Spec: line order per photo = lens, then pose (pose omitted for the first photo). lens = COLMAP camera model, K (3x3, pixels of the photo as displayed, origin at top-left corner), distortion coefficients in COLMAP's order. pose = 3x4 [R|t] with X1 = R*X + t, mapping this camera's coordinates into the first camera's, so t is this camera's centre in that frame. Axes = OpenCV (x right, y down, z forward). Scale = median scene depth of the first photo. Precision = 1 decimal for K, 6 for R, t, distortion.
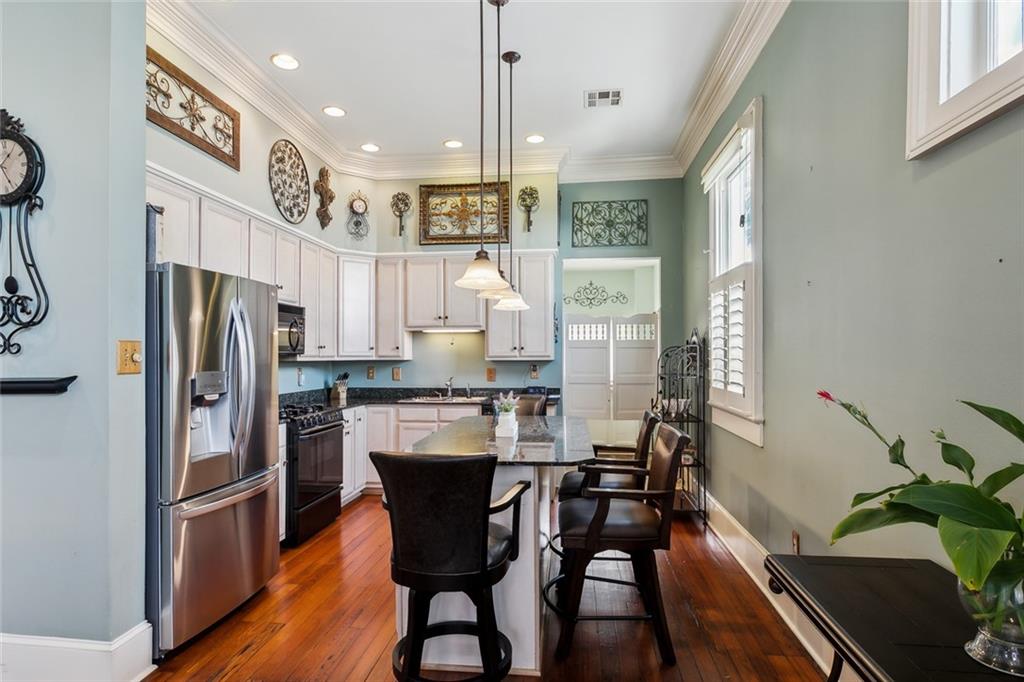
lens RADIAL K [[552.0, 0, 509.4], [0, 552.0, 348.3], [0, 0, 1]] dist [-0.000362, 0.001057]
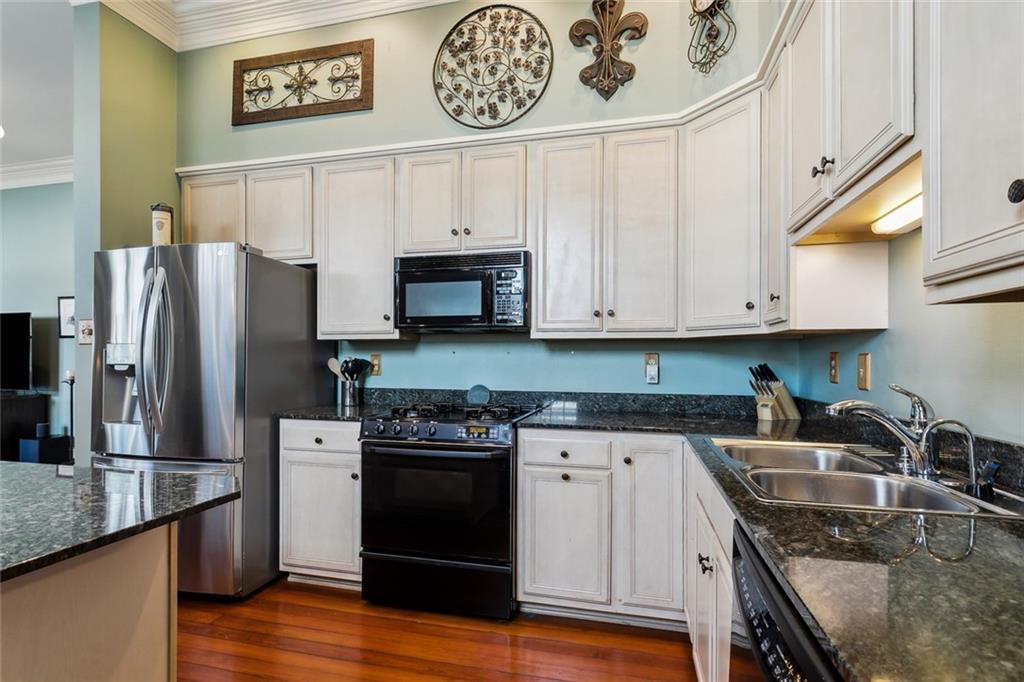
lens RADIAL K [[489.4, 0, 522.9], [0, 489.4, 353.6], [0, 0, 1]] dist [-0.005854, 0.003163]
pose [[-0.124731, -0.004846, -0.992179, 0.312823], [0.010470, 0.999926, -0.006200, 0.079772], [0.992135, -0.011161, -0.124671, 1.985574]]
